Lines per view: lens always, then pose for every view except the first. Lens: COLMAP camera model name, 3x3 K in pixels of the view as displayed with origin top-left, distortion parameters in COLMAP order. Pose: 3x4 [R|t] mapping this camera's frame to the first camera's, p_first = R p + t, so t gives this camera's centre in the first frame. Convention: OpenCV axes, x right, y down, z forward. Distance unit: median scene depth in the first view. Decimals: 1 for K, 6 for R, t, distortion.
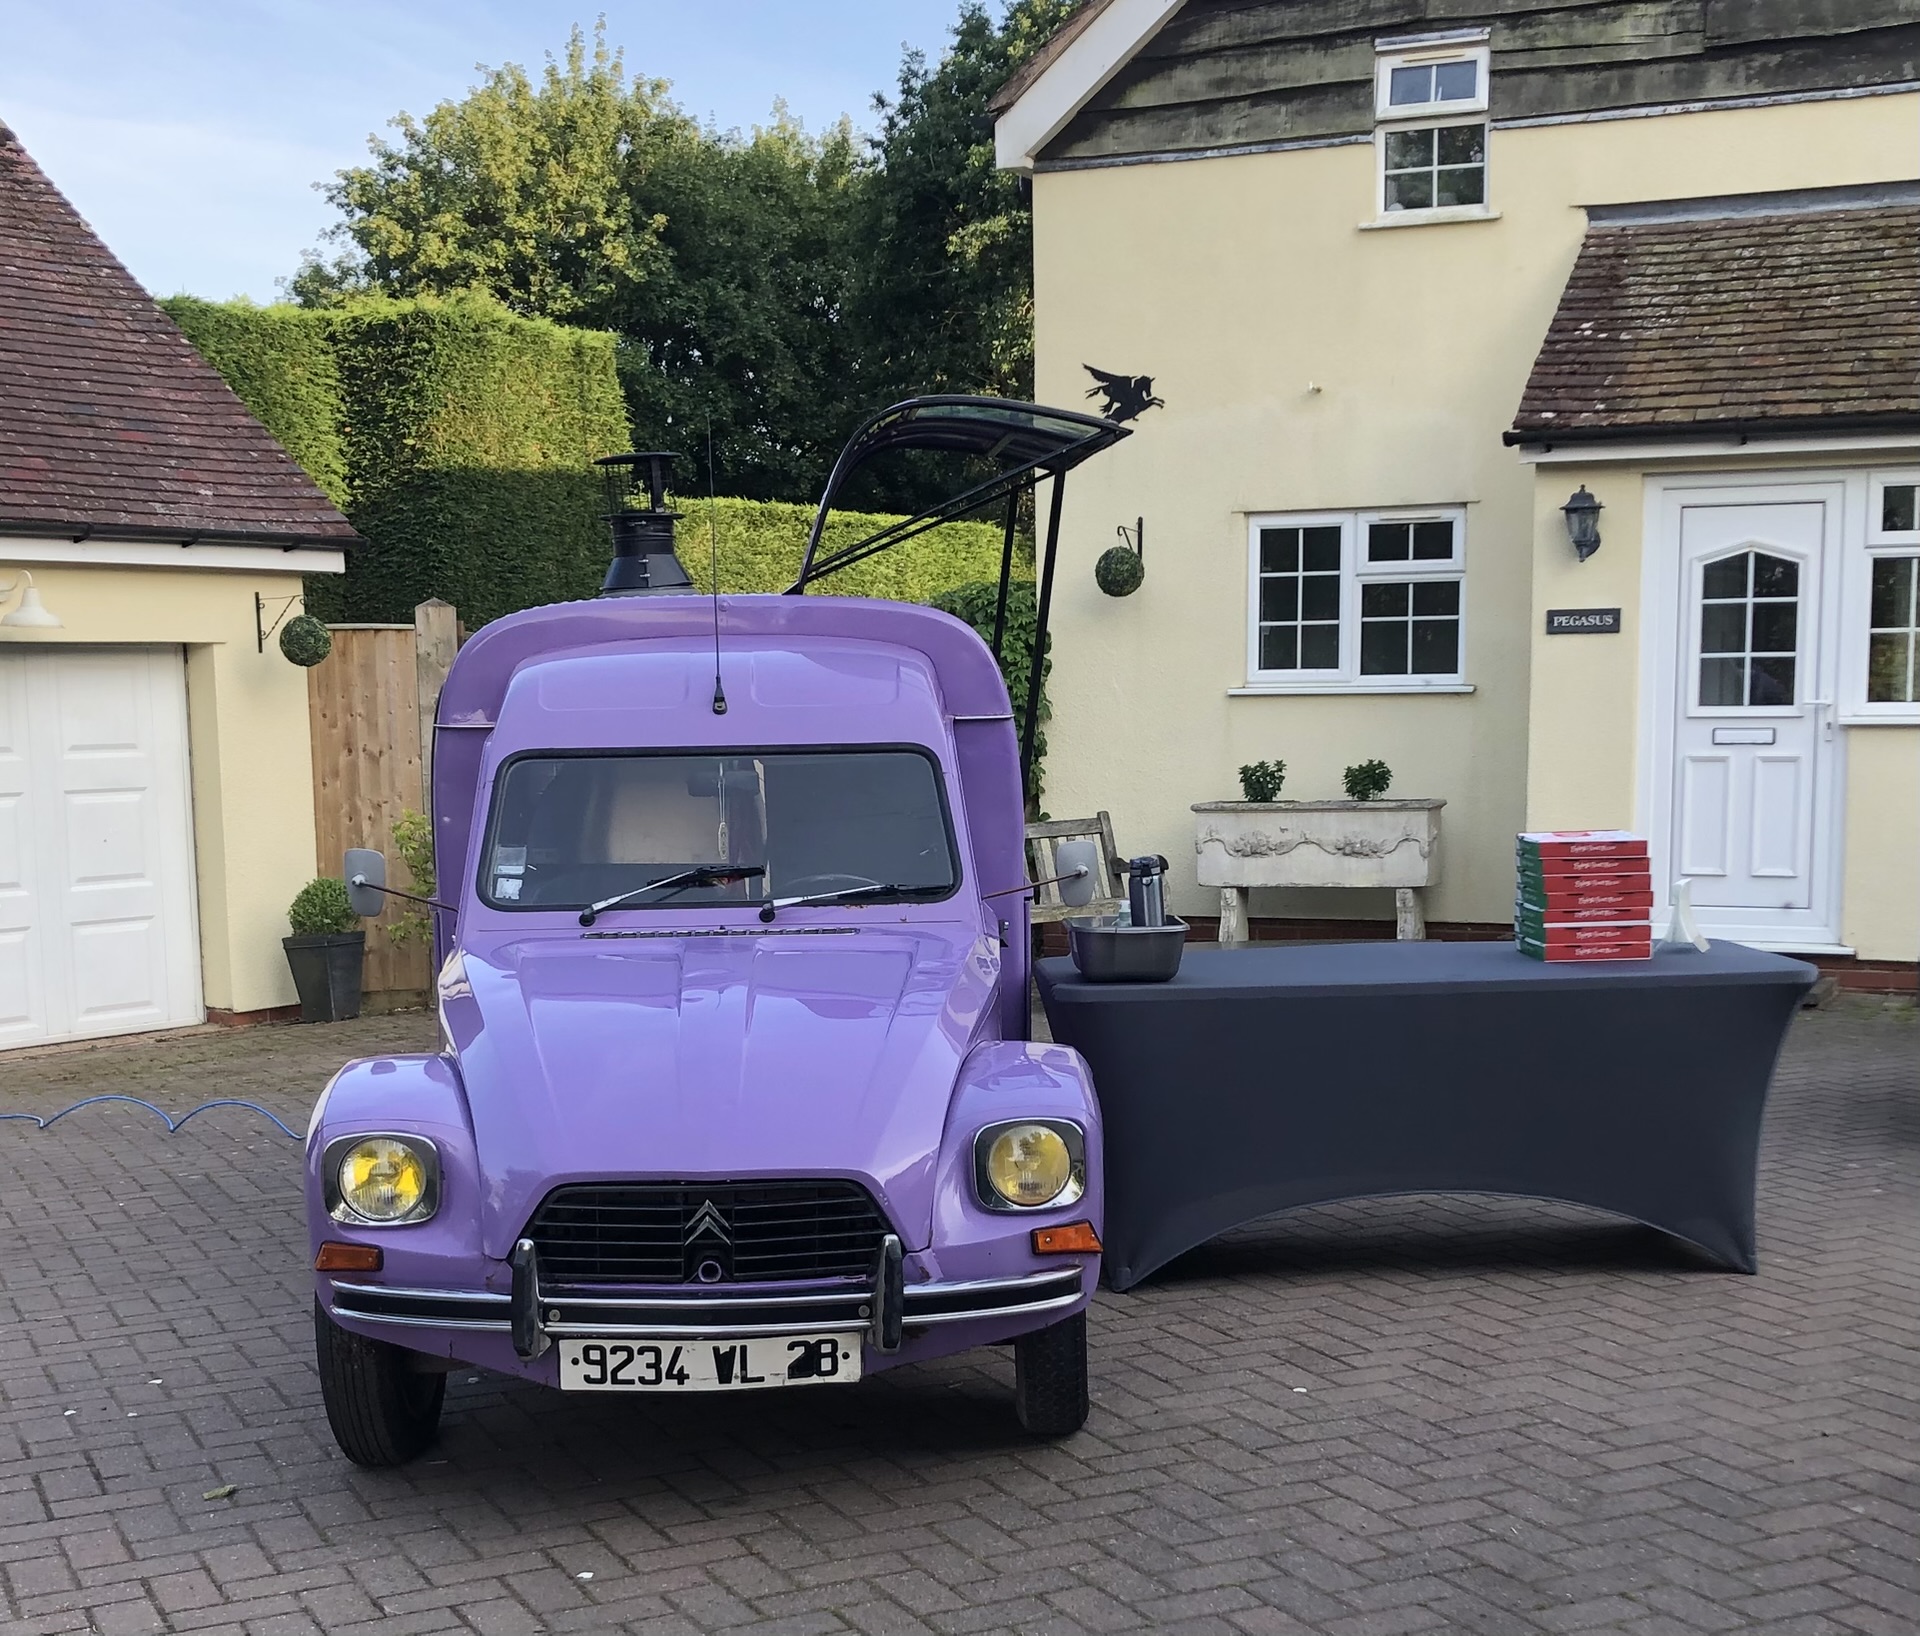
lens RADIAL K [[2703.3, 0, 962.1], [0, 2703.3, 1074.4], [0, 0, 1]] dist [0.120365, -0.345542]
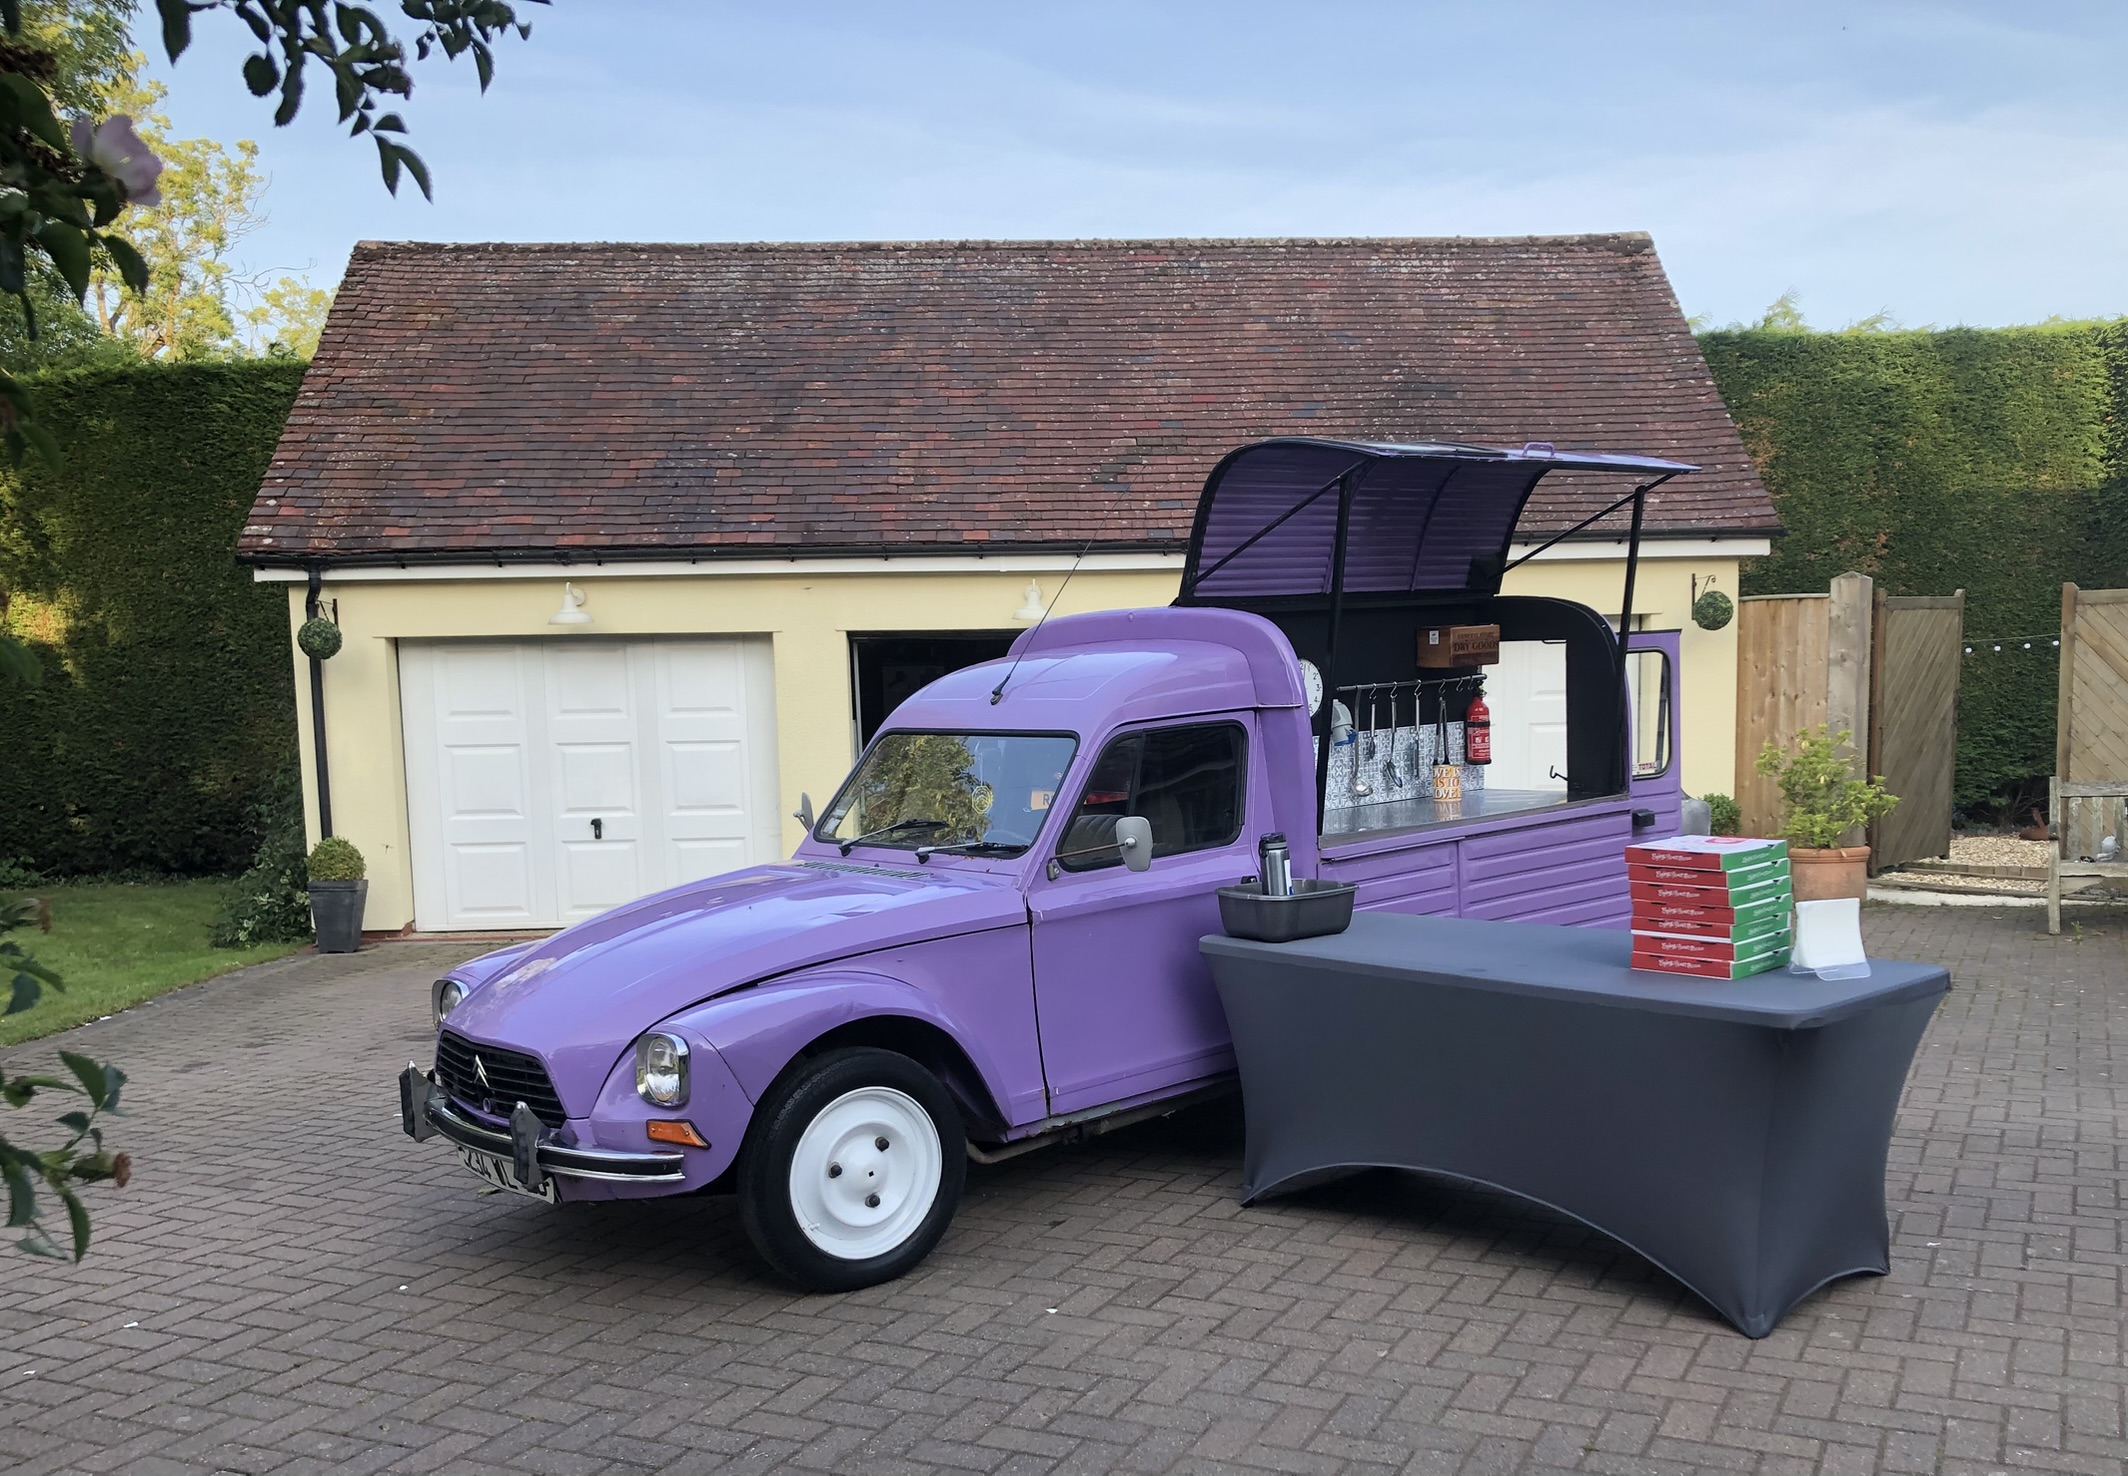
lens RADIAL K [[1962.4, 0, 1153.3], [0, 1962.4, 891.8], [0, 0, 1]] dist [0.100153, -0.225895]
pose [[0.646909, 0.090352, -0.757195, 0.312646], [-0.095559, 0.994734, 0.037056, -0.037530], [0.756556, 0.048385, 0.652137, 0.203986]]
